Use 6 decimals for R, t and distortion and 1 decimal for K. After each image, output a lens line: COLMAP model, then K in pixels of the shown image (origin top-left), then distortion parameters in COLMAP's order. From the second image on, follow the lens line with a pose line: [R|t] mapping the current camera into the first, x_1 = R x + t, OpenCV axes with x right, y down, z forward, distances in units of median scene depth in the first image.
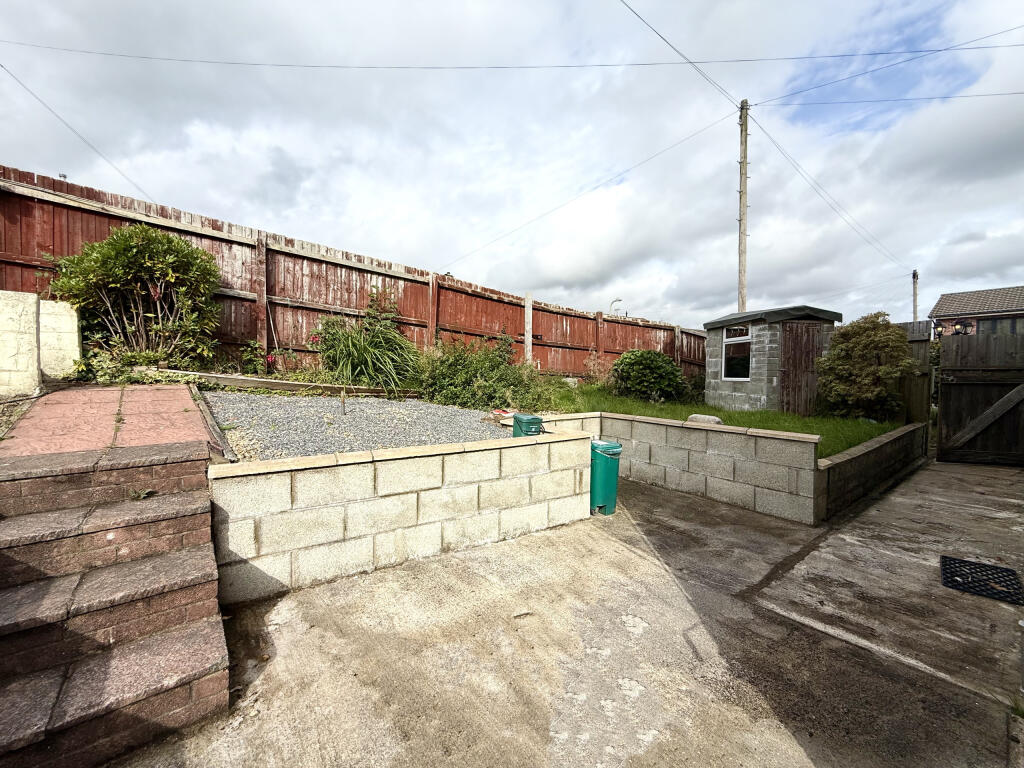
lens RADIAL K [[406.7, 0, 508.7], [0, 406.7, 382.1], [0, 0, 1]] dist [0.000542, 0.001297]
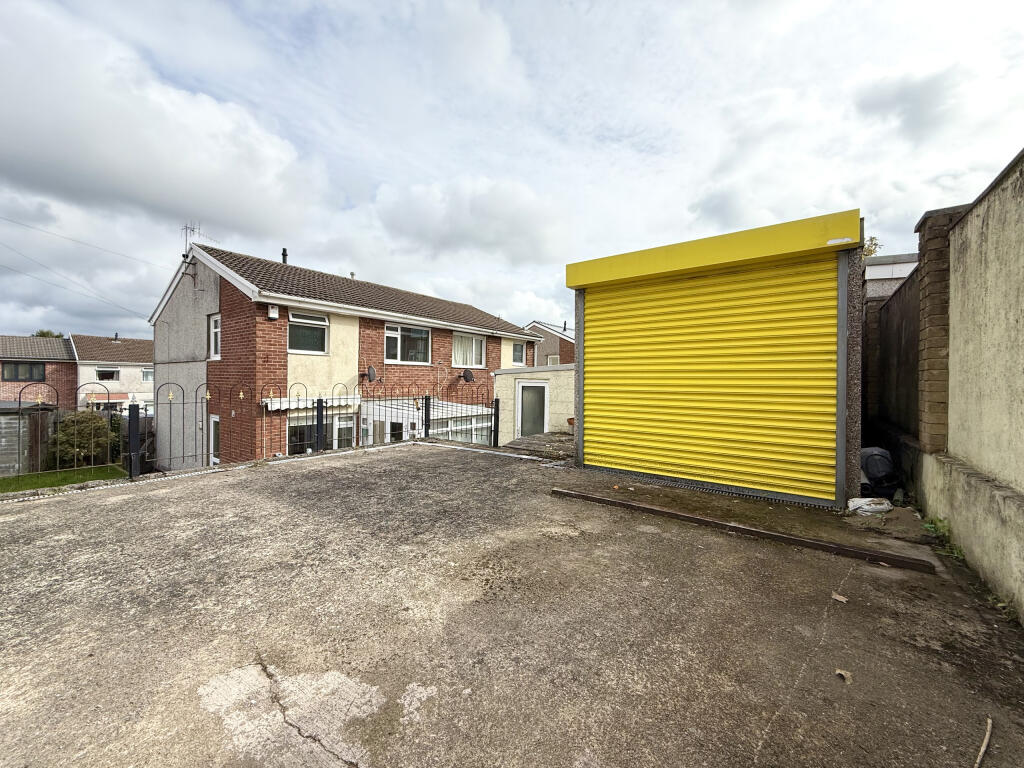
lens RADIAL K [[406.7, 0, 510.0], [0, 406.7, 377.1], [0, 0, 1]] dist [0.000542, 0.001297]
pose [[-0.272647, -0.008995, 0.962072, -2.165989], [0.014932, 0.999796, 0.013579, -0.466654], [-0.961998, 0.018067, -0.272457, -0.536640]]
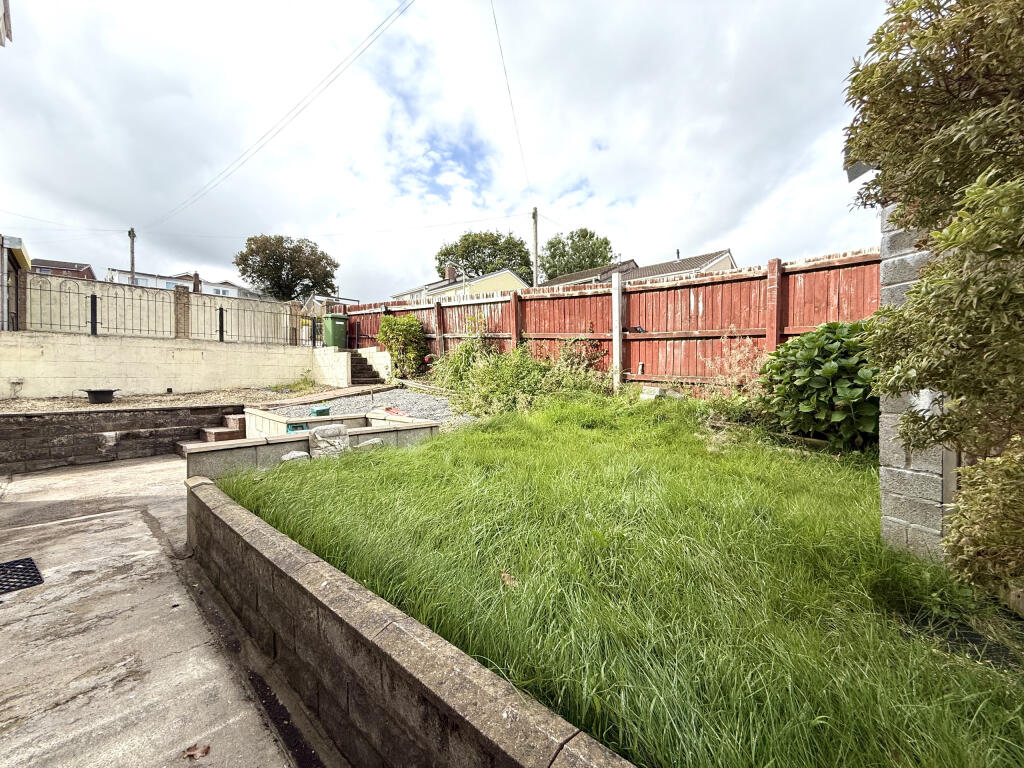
lens RADIAL K [[406.7, 0, 508.3], [0, 406.7, 383.9], [0, 0, 1]] dist [0.000542, 0.001297]
pose [[0.177372, 0.003849, -0.984136, 1.411217], [-0.021192, 0.999775, 0.000091, -0.016222], [0.983916, 0.020840, 0.177414, 1.221659]]
